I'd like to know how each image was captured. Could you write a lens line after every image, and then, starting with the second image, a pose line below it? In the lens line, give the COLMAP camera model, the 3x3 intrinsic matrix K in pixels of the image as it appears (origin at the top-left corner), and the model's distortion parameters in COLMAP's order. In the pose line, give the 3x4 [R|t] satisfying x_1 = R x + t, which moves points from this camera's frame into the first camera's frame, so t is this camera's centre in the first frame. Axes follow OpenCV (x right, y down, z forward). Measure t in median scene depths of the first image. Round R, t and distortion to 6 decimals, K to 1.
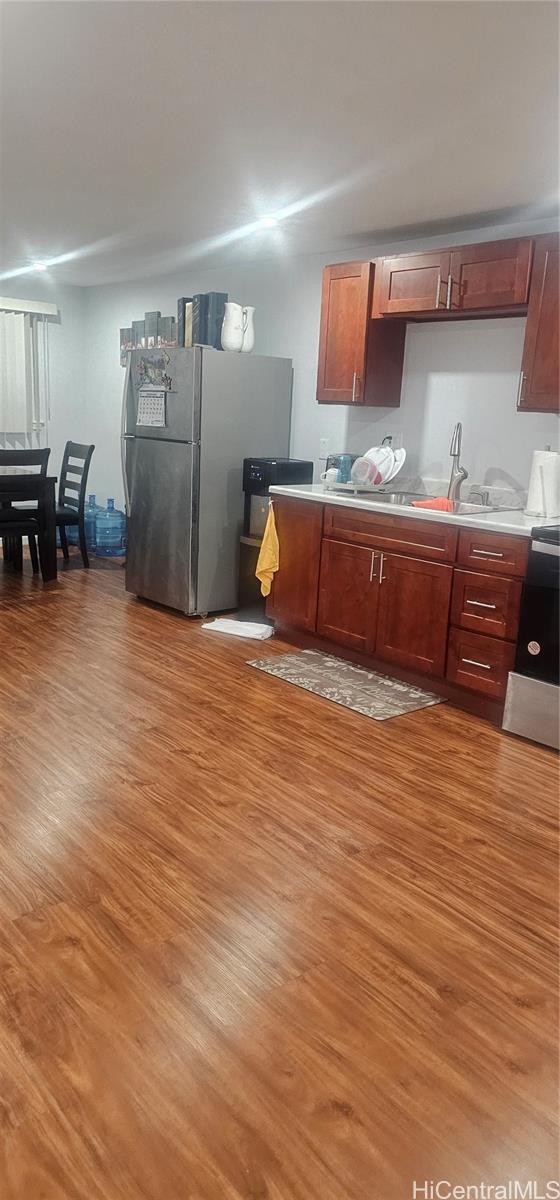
lens RADIAL K [[802.4, 0, 280.0], [0, 802.4, 600.0], [0, 0, 1]] dist [0.076117, -0.112323]
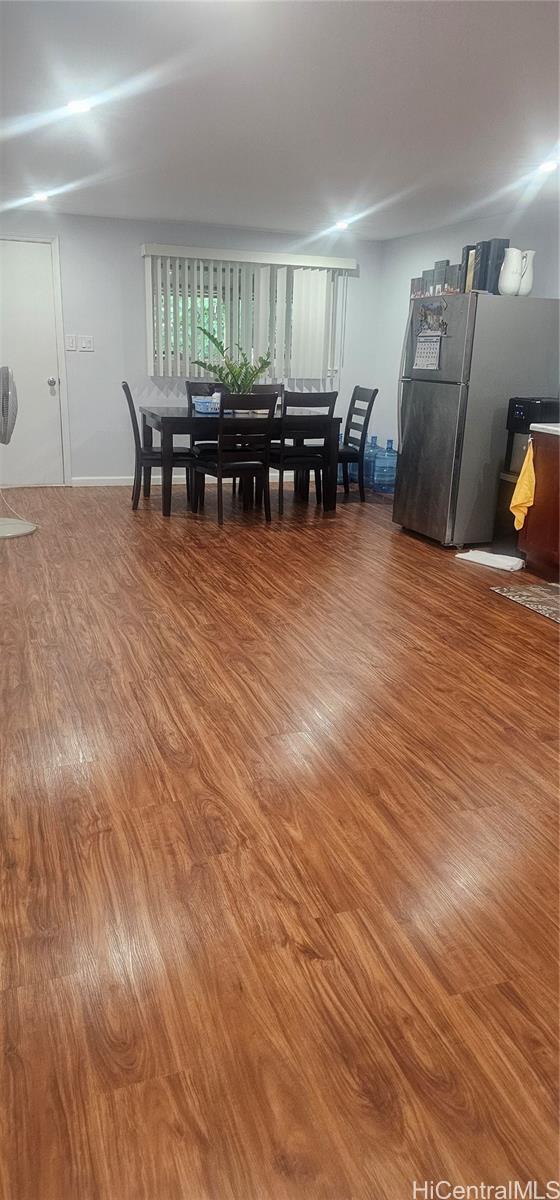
lens RADIAL K [[802.4, 0, 280.0], [0, 802.4, 600.0], [0, 0, 1]] dist [0.076117, -0.112323]
pose [[0.934369, 0.088322, -0.345188, 0.063241], [-0.068670, 0.995266, 0.068776, 0.034804], [0.349628, -0.040558, 0.936010, -0.108332]]
